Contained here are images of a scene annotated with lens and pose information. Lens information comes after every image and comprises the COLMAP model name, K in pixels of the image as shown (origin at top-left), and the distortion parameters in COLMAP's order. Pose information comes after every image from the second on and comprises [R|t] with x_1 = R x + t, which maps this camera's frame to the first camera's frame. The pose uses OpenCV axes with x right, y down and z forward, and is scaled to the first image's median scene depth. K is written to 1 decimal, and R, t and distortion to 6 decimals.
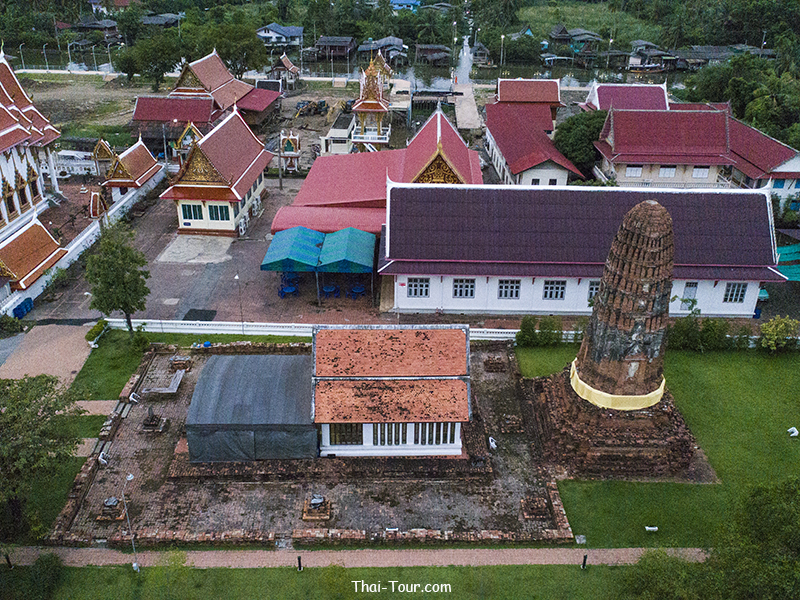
lens RADIAL K [[717.5, 0, 412.3], [0, 717.5, 303.1], [0, 0, 1]] dist [-0.020737, 0.015643]
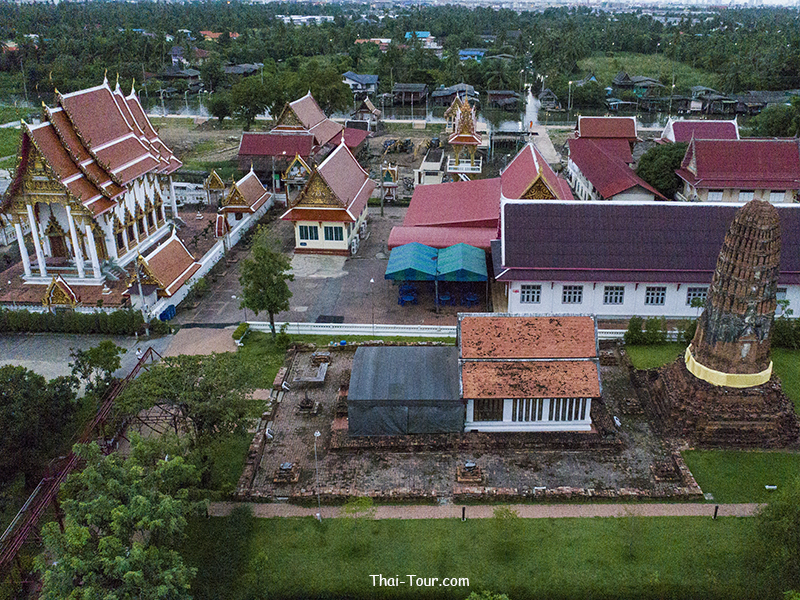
lens RADIAL K [[717.5, 0, 464.1], [0, 717.5, 304.5], [0, 0, 1]] dist [-0.020737, 0.015643]
pose [[0.999991, -0.004191, -0.000231, -0.094310], [0.004167, 0.997827, -0.065762, 0.066832], [0.000507, 0.065761, 0.997835, -0.087384]]
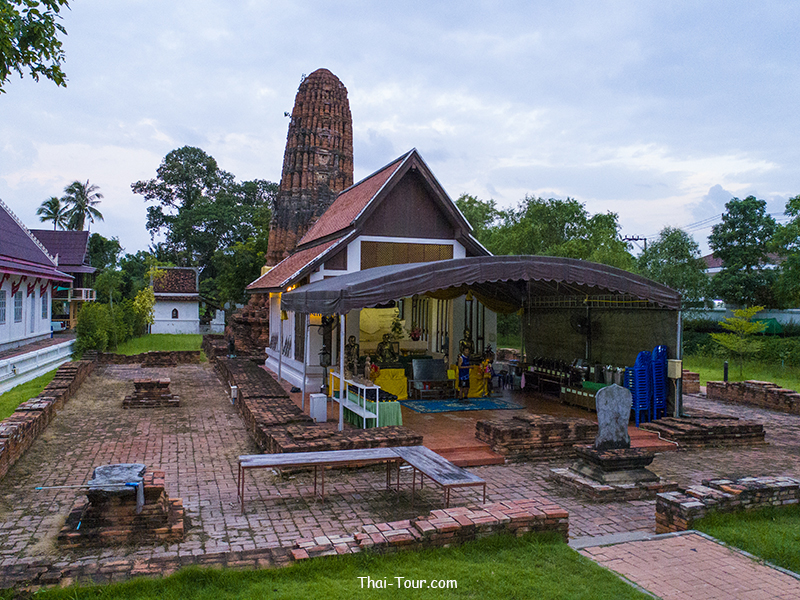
lens RADIAL K [[717.5, 0, 401.1], [0, 717.5, 300.7], [0, 0, 1]] dist [-0.020737, 0.015643]
pose [[-0.261315, -0.029114, 0.964814, -0.458232], [0.418144, 0.897475, 0.140334, 0.039686], [-0.869983, 0.440103, -0.222350, 0.863519]]
